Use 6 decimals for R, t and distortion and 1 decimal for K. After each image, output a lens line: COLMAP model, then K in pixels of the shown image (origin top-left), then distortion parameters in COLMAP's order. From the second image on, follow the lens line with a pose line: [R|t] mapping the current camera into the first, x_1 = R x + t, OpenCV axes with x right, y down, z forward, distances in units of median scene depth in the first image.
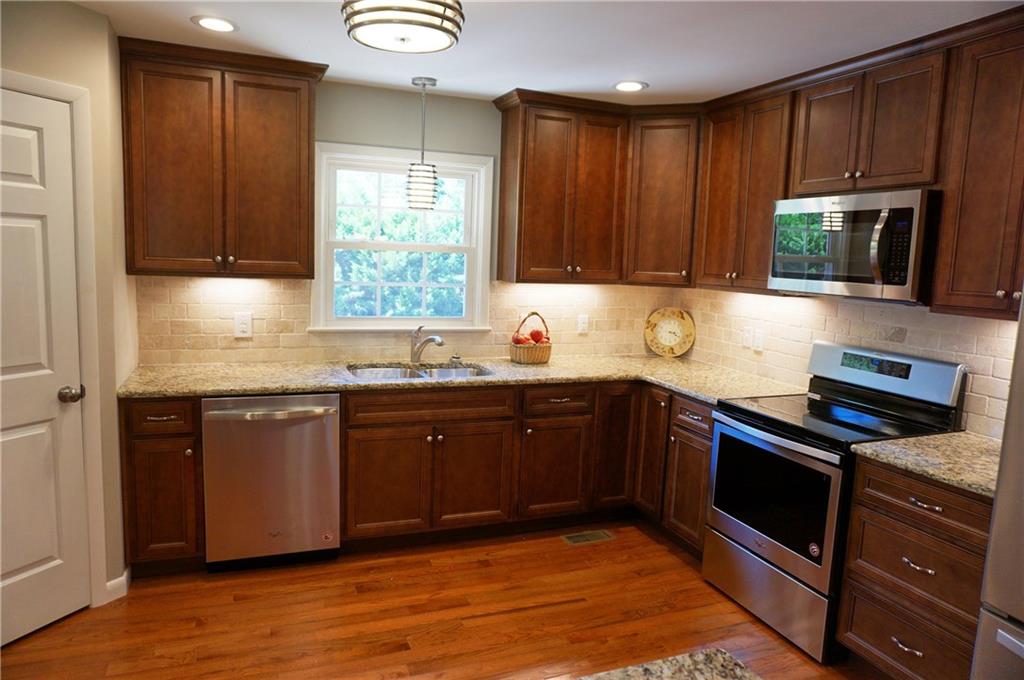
lens RADIAL K [[681.3, 0, 509.1], [0, 681.3, 345.6], [0, 0, 1]] dist [-0.056398, 0.038009]
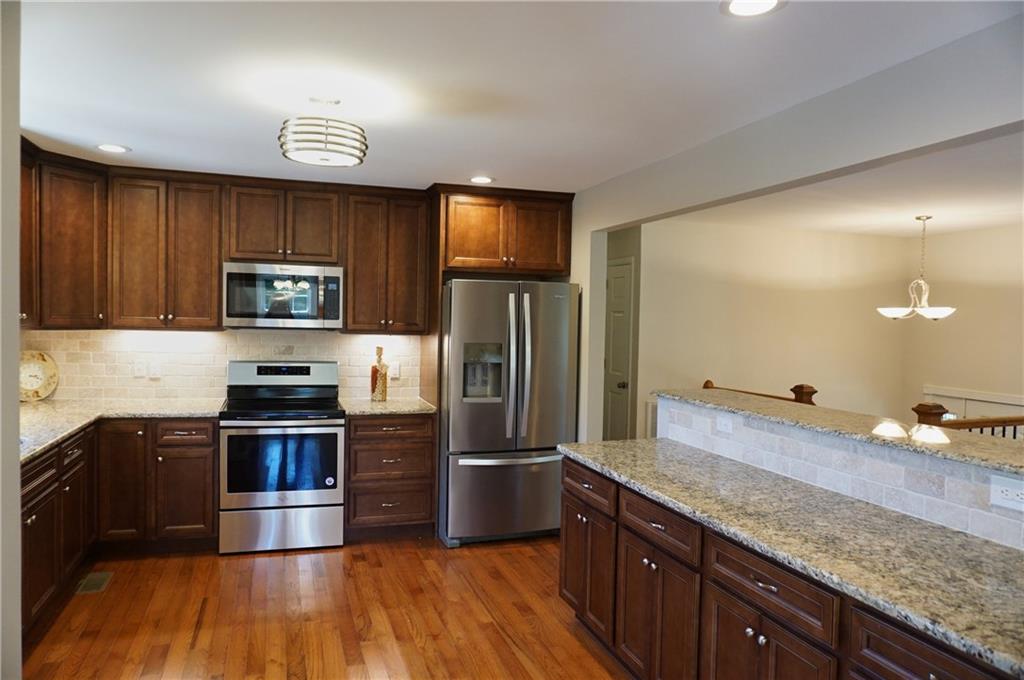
lens RADIAL K [[681.3, 0, 509.1], [0, 681.3, 345.6], [0, 0, 1]] dist [-0.056398, 0.038009]
pose [[0.052754, -0.077384, 0.995605, -0.842683], [0.107496, 0.991640, 0.071380, -0.071477], [-0.992805, 0.103258, 0.060631, 0.313237]]
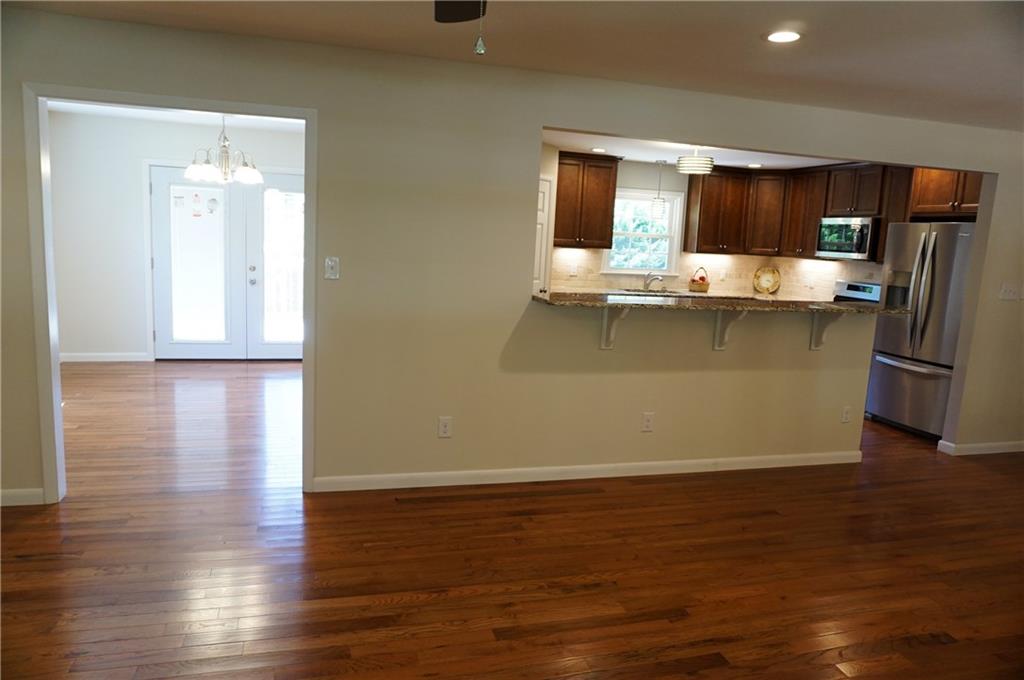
lens RADIAL K [[681.3, 0, 509.1], [0, 681.3, 345.6], [0, 0, 1]] dist [-0.056398, 0.038009]
pose [[0.994866, 0.025640, -0.097900, -0.378868], [-0.022945, 0.999329, 0.028548, 0.160614], [0.098567, -0.026155, 0.994787, -1.253776]]
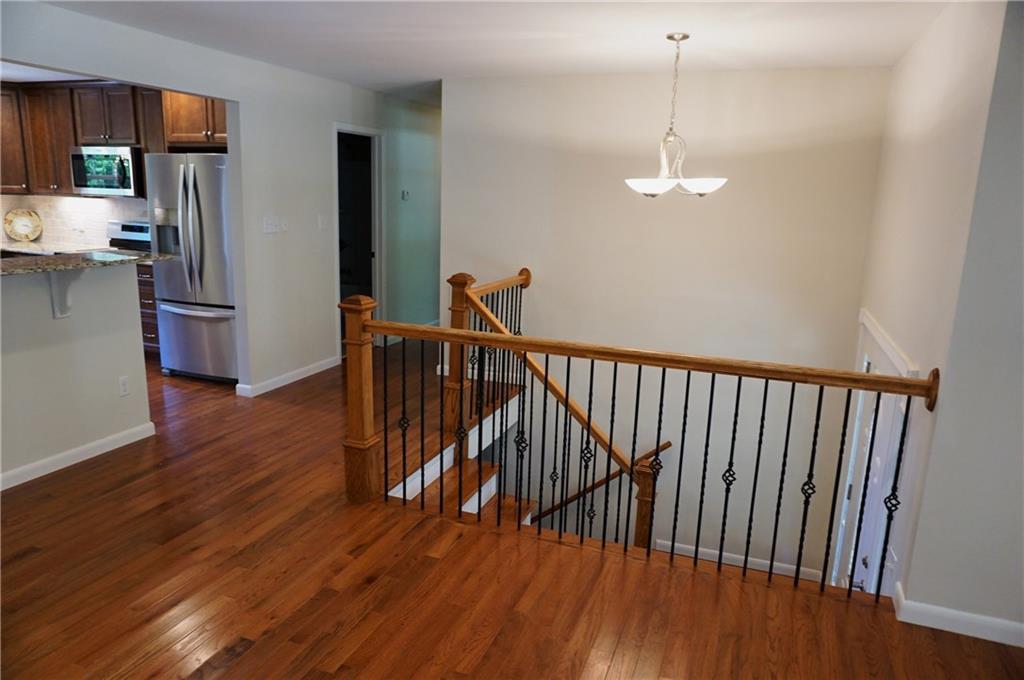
lens RADIAL K [[681.3, 0, 509.1], [0, 681.3, 345.6], [0, 0, 1]] dist [-0.056398, 0.038009]
pose [[0.674885, -0.173430, 0.717254, -0.198279], [0.085200, 0.983803, 0.157714, 0.131631], [-0.732988, -0.045329, 0.678730, -1.089652]]
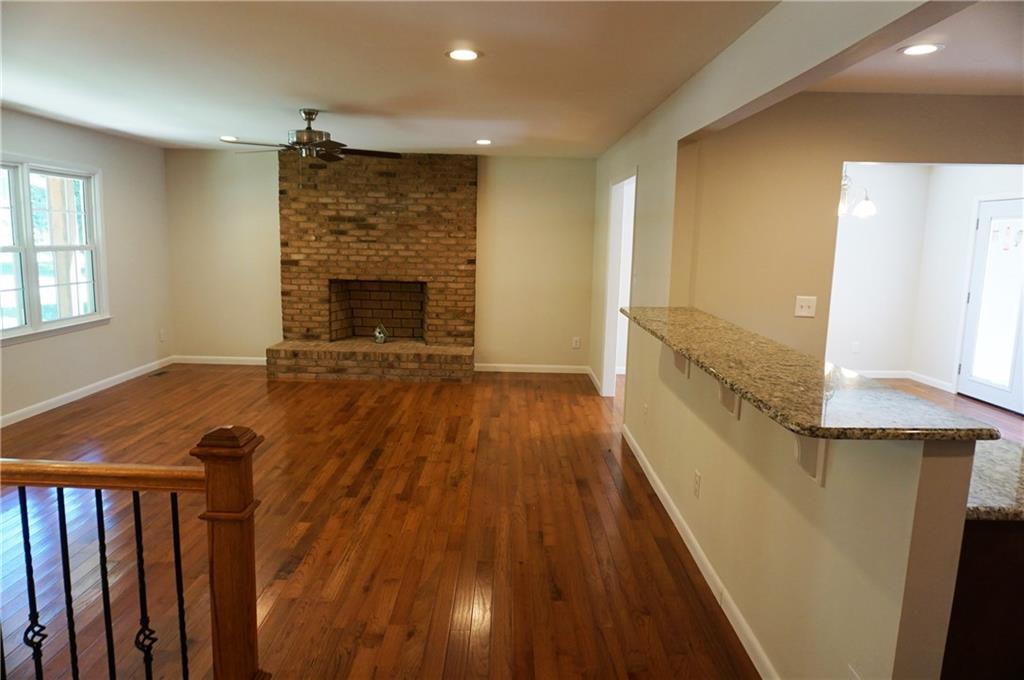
lens RADIAL K [[690.8, 0, 512.0], [0, 690.8, 340.0], [0, 0, 1]] dist [-0.020885, 0.041156]
pose [[-0.375217, 0.087321, -0.922815, 0.730970], [-0.153583, 0.975936, 0.154795, 0.019128], [0.914125, 0.199811, -0.352777, 0.056921]]
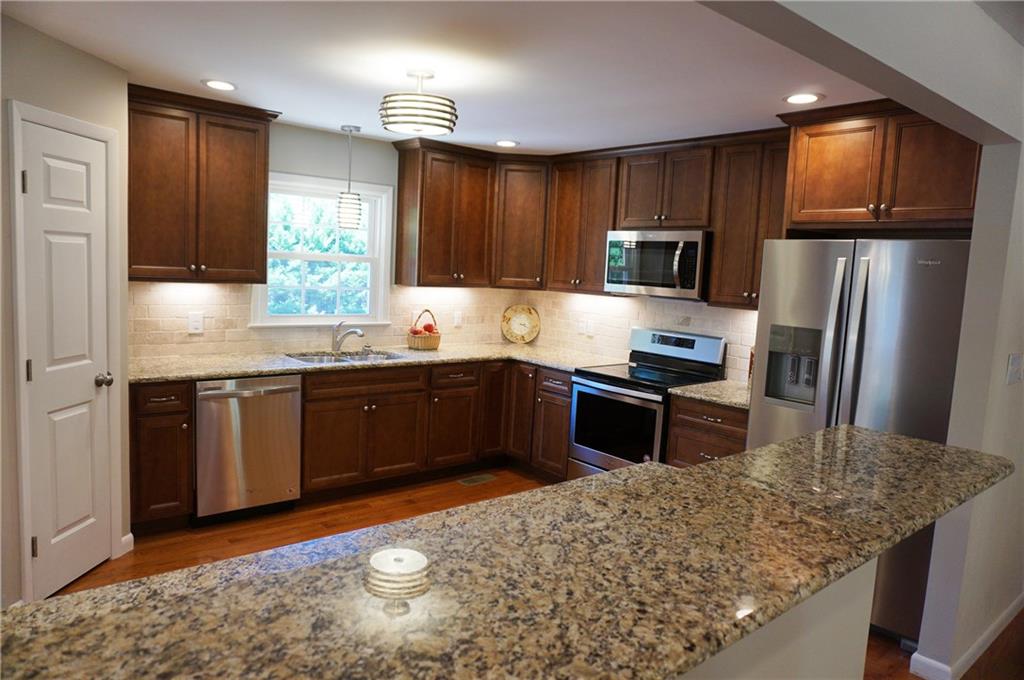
lens RADIAL K [[681.3, 0, 509.1], [0, 681.3, 345.6], [0, 0, 1]] dist [-0.056398, 0.038009]
pose [[0.946581, -0.026914, 0.321341, -0.254453], [0.026769, 0.999630, 0.004869, 0.018068], [-0.321353, 0.003994, 0.946951, -0.285467]]
